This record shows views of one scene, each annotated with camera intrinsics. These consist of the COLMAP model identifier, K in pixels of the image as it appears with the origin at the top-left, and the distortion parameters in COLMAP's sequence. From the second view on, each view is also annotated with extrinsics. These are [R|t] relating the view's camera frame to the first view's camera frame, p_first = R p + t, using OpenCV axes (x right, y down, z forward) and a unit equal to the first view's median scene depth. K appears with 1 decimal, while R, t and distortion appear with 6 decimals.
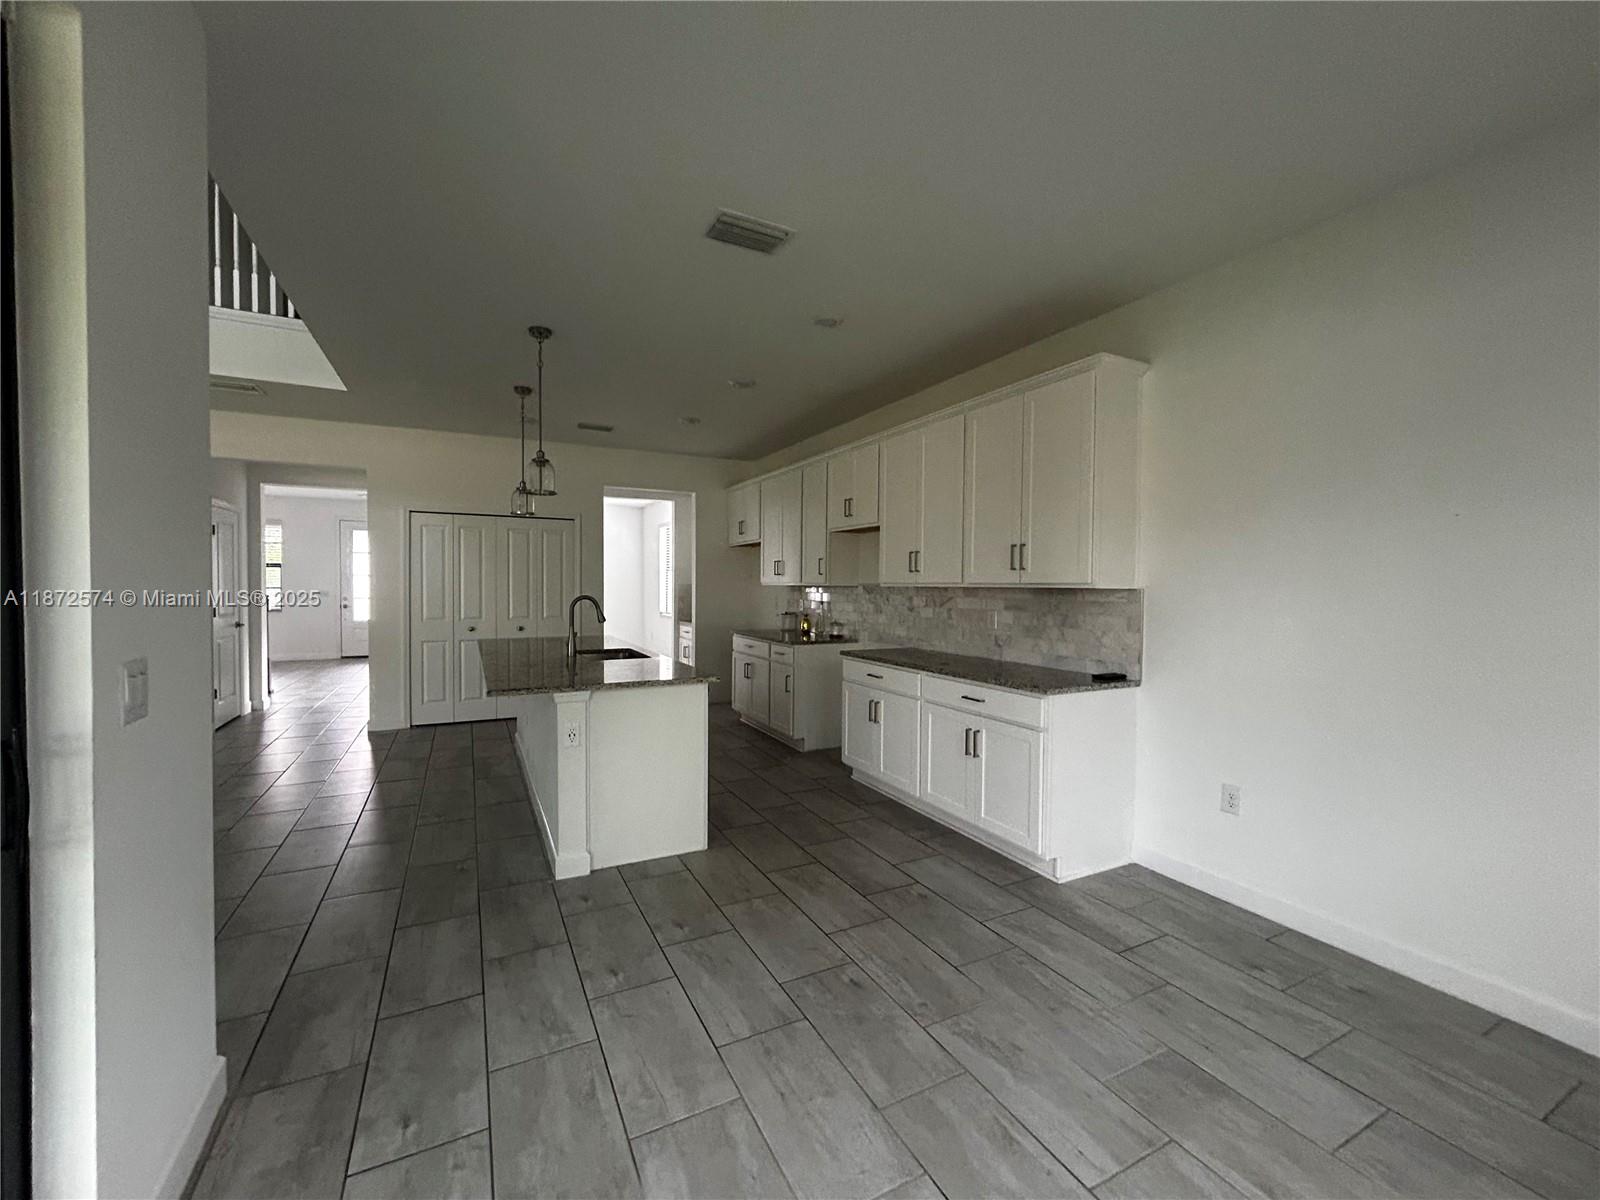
lens RADIAL K [[652.6, 0, 798.8], [0, 652.6, 595.9], [0, 0, 1]] dist [0.002051, 0.000288]
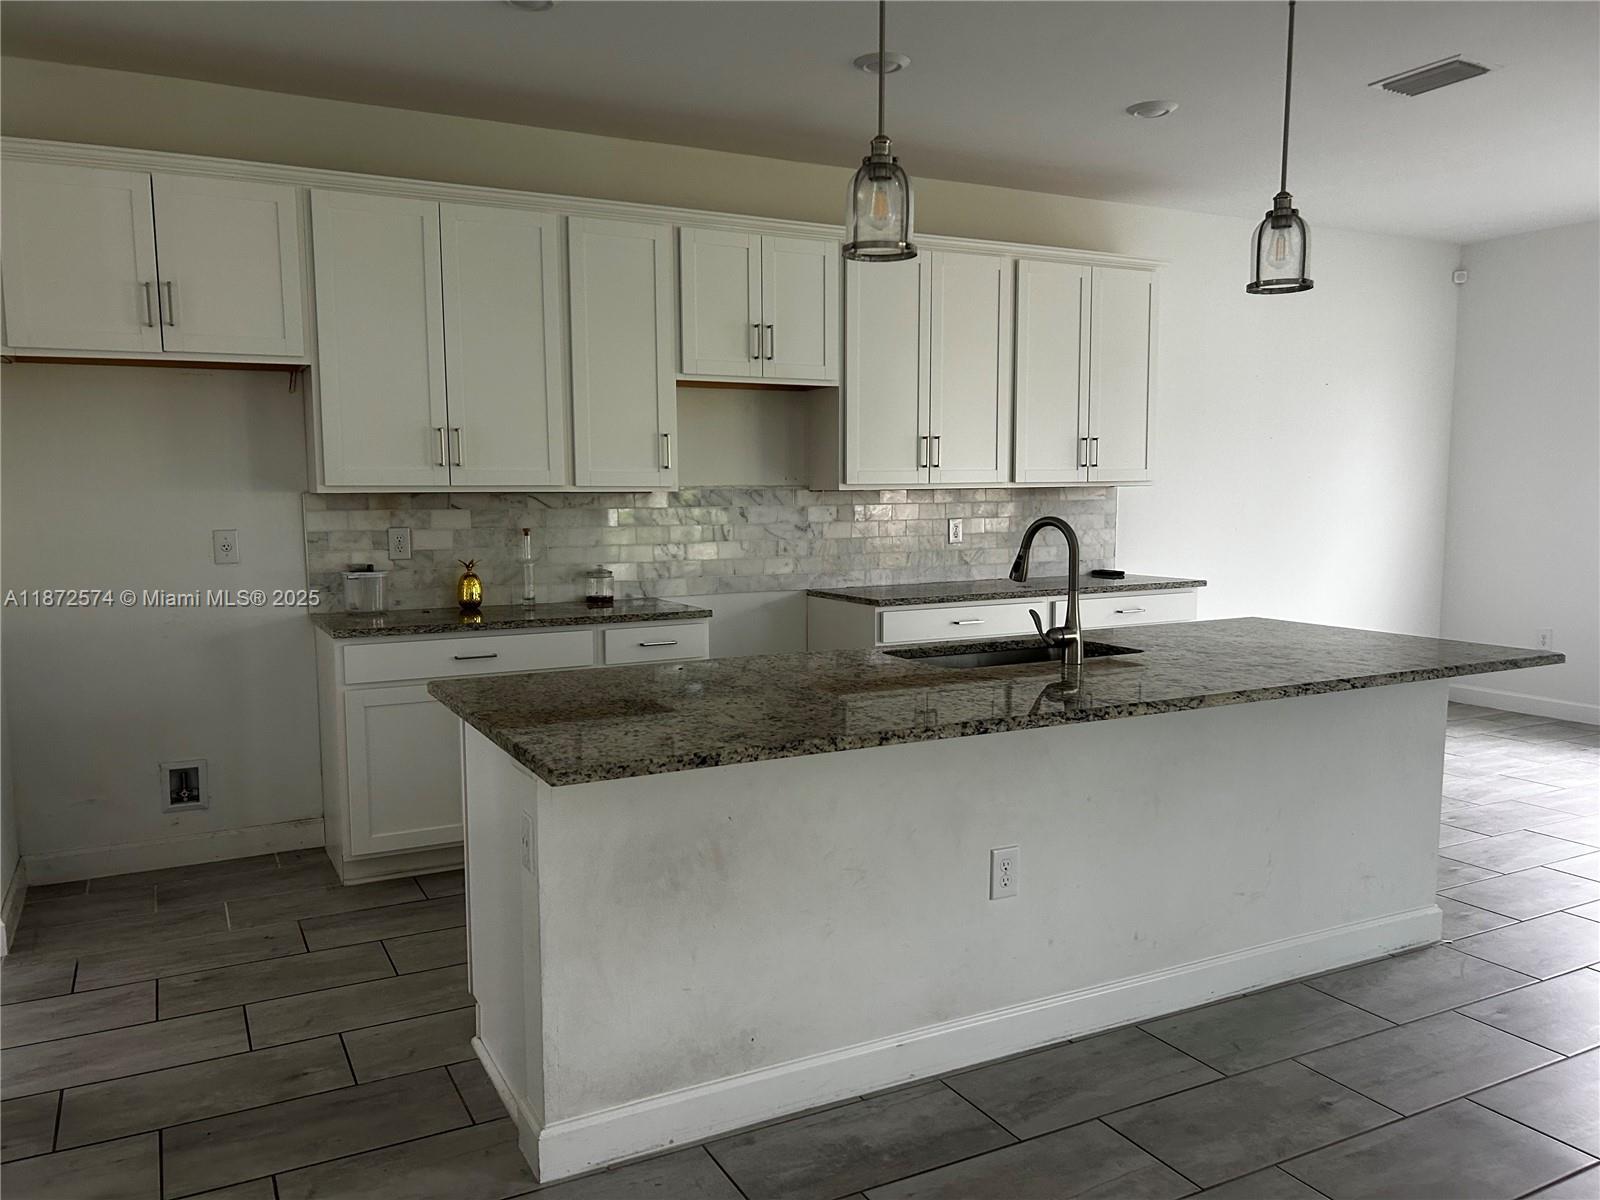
lens RADIAL K [[1203.0, 0, 768.1], [0, 1203.0, 610.2], [0, 0, 1]] dist [0.069010, -0.095718]
pose [[0.004382, -0.104815, 0.994482, -1.105453], [0.029319, 0.994078, 0.104644, -0.025090], [-0.999560, 0.028699, 0.007429, 1.184446]]
